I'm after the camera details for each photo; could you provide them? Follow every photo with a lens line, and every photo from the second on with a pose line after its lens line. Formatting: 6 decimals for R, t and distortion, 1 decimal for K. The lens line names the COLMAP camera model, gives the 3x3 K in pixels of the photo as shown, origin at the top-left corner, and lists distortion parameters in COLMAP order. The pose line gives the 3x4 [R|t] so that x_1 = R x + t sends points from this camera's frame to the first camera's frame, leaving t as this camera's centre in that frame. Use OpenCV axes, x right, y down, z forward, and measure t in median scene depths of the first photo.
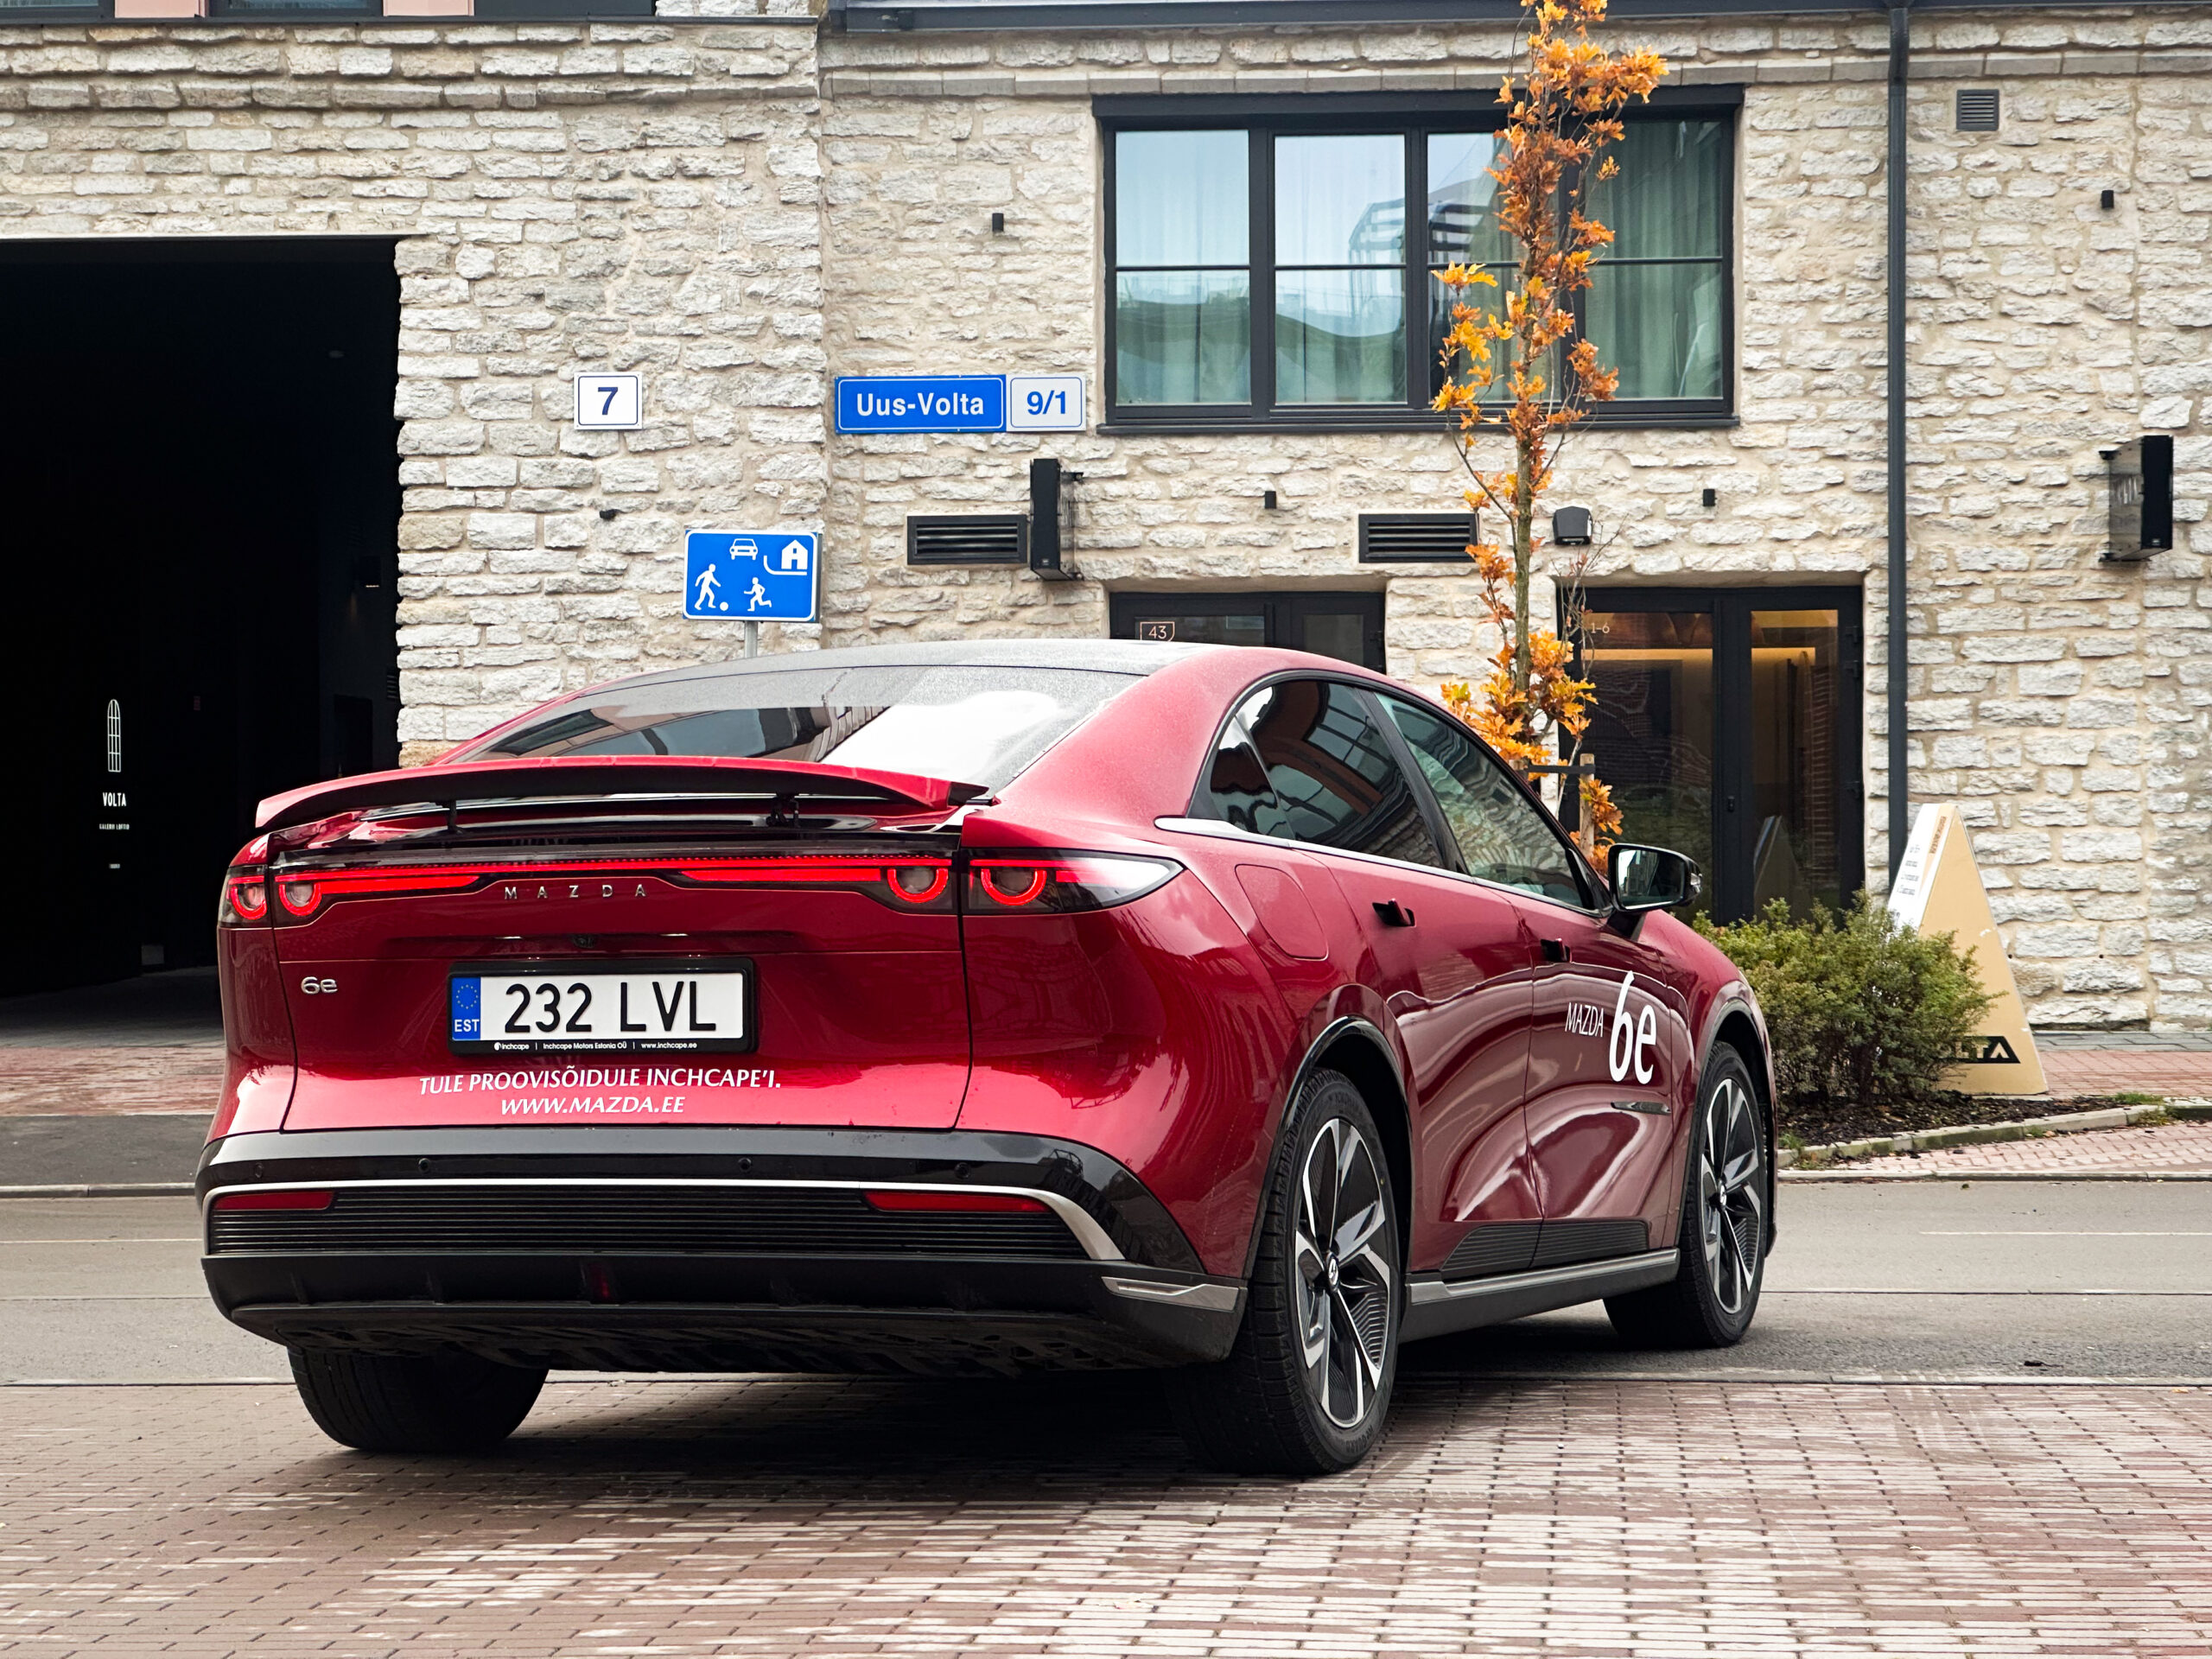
lens RADIAL K [[4967.2, 0, 1107.5], [0, 4967.2, 830.3], [0, 0, 1]] dist [0.018256, 0.000000]
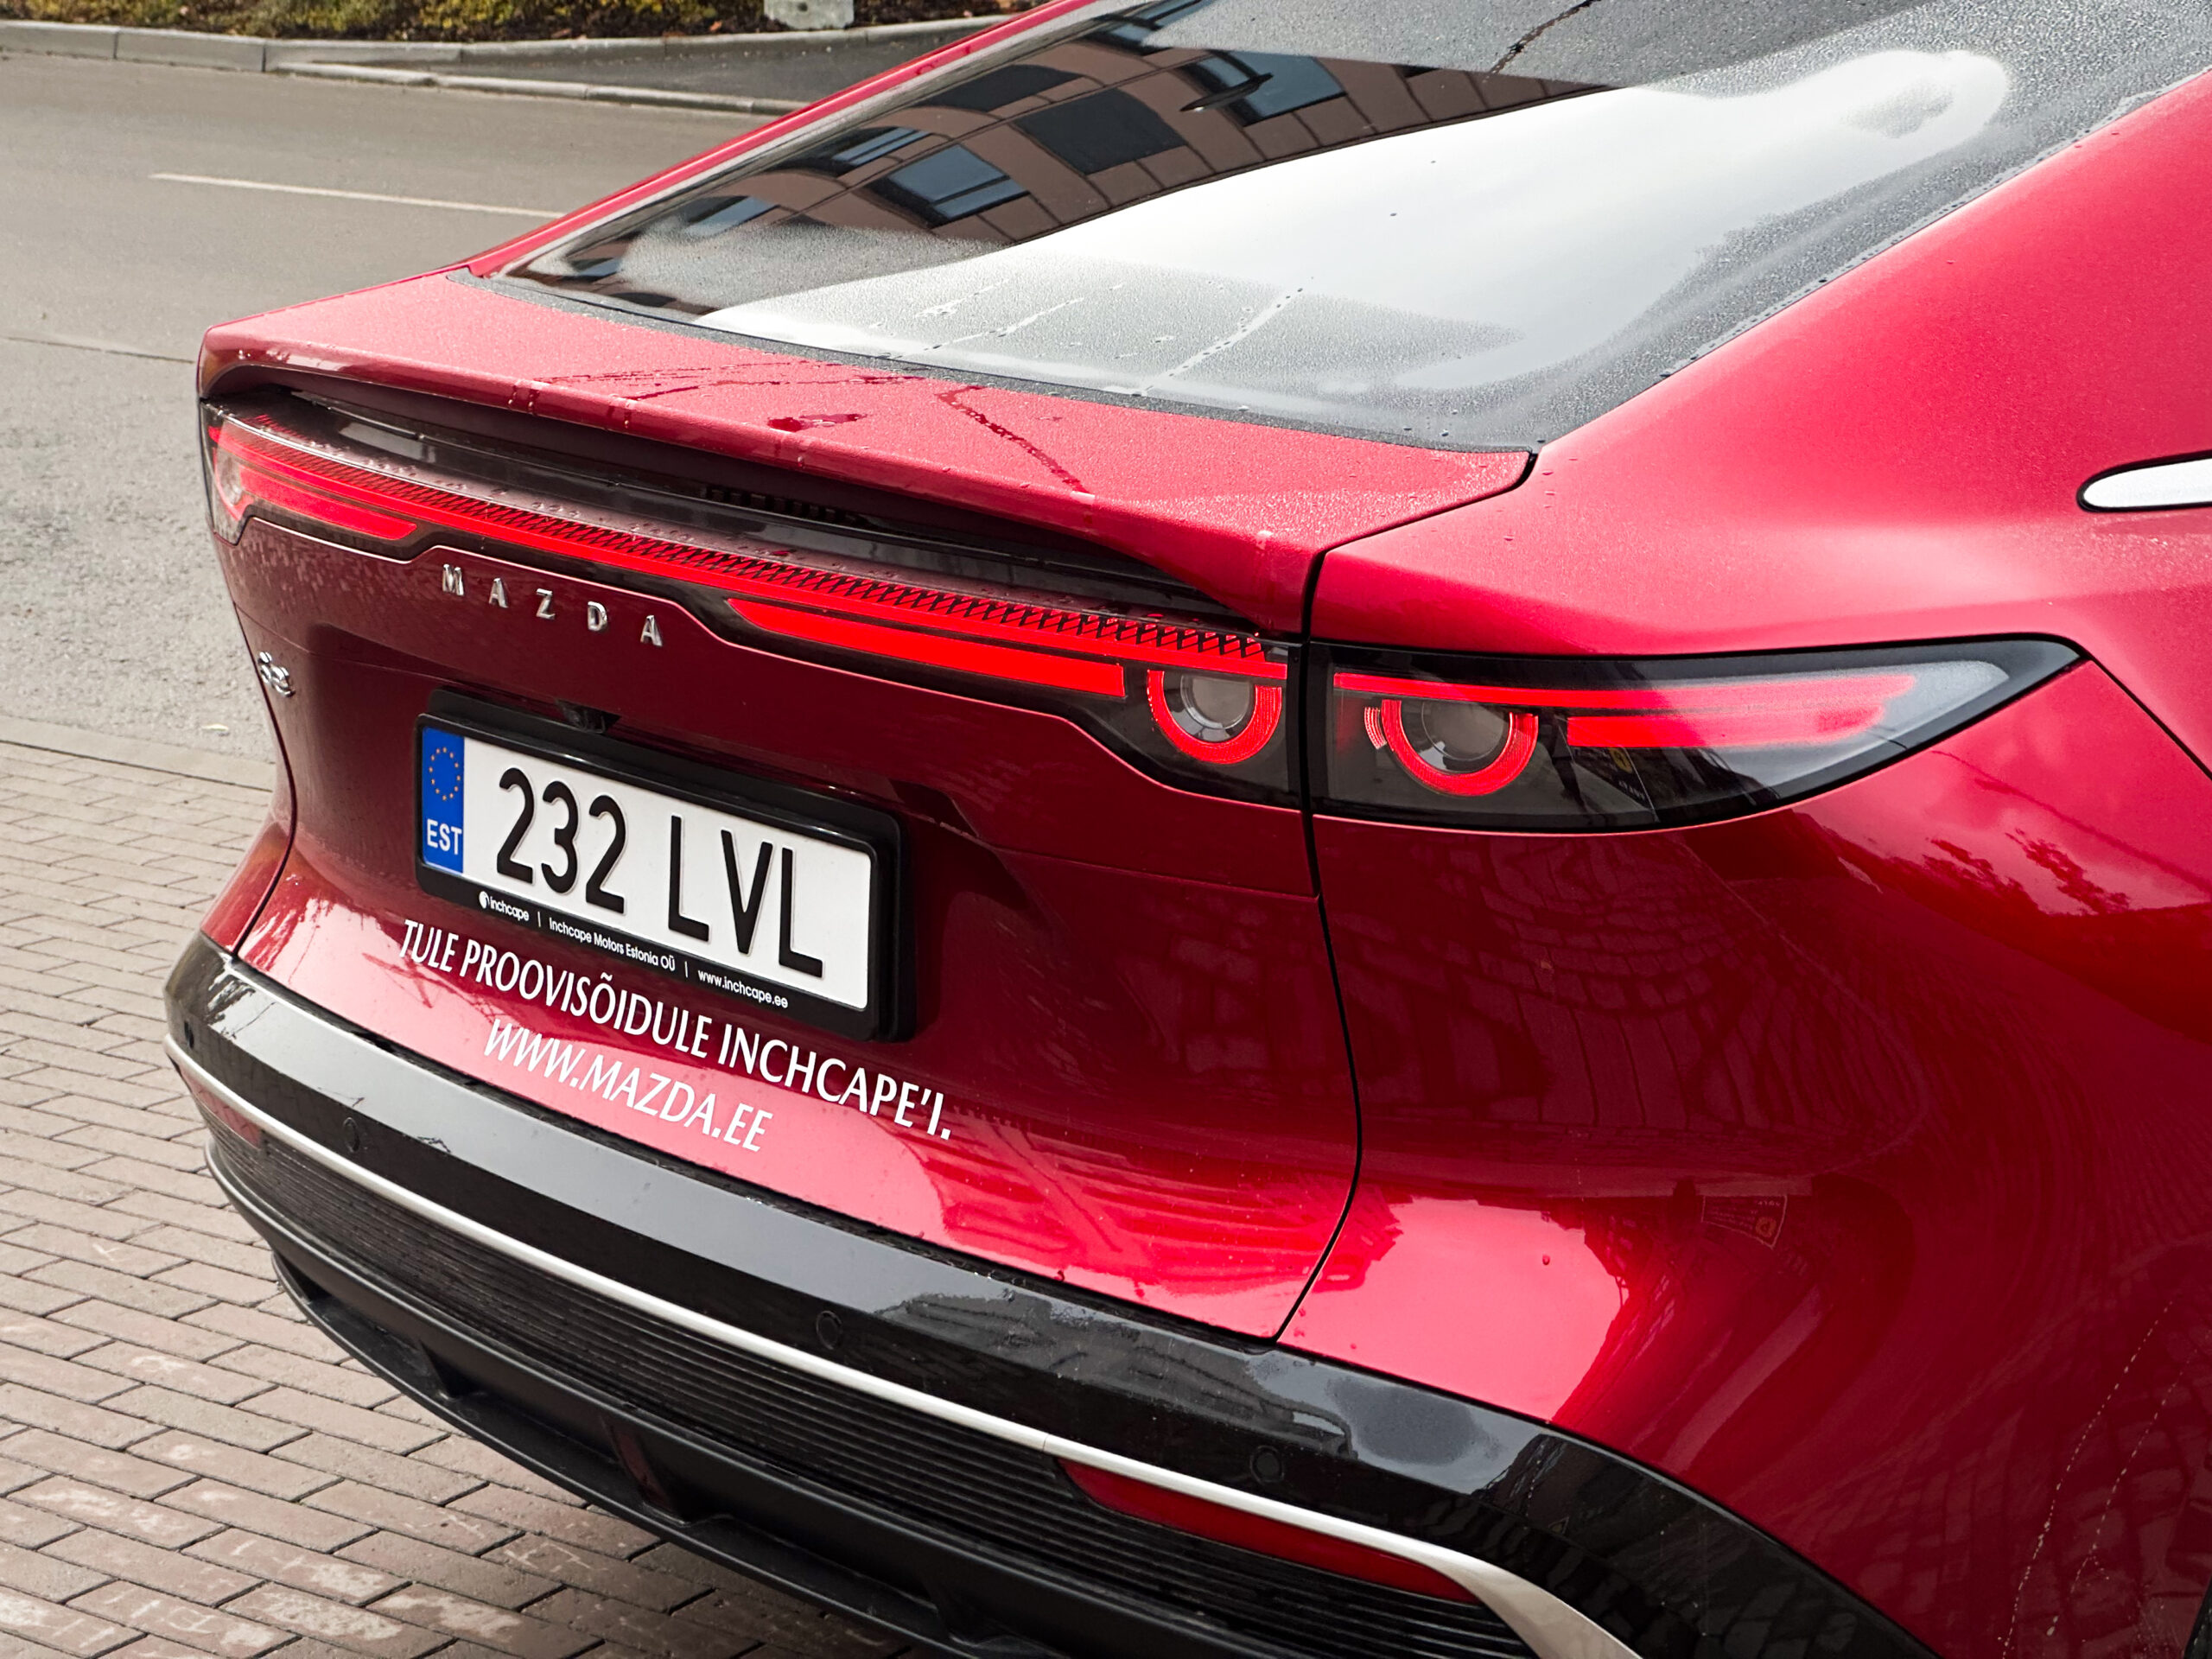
lens RADIAL K [[4967.2, 0, 1105.0], [0, 4967.2, 827.8], [0, 0, 1]] dist [0.018256, 0.000000]
pose [[0.879194, 0.132590, -0.457645, 0.126718], [-0.015142, 0.967791, 0.251300, -0.074522], [0.476224, -0.214012, 0.852883, 0.658591]]
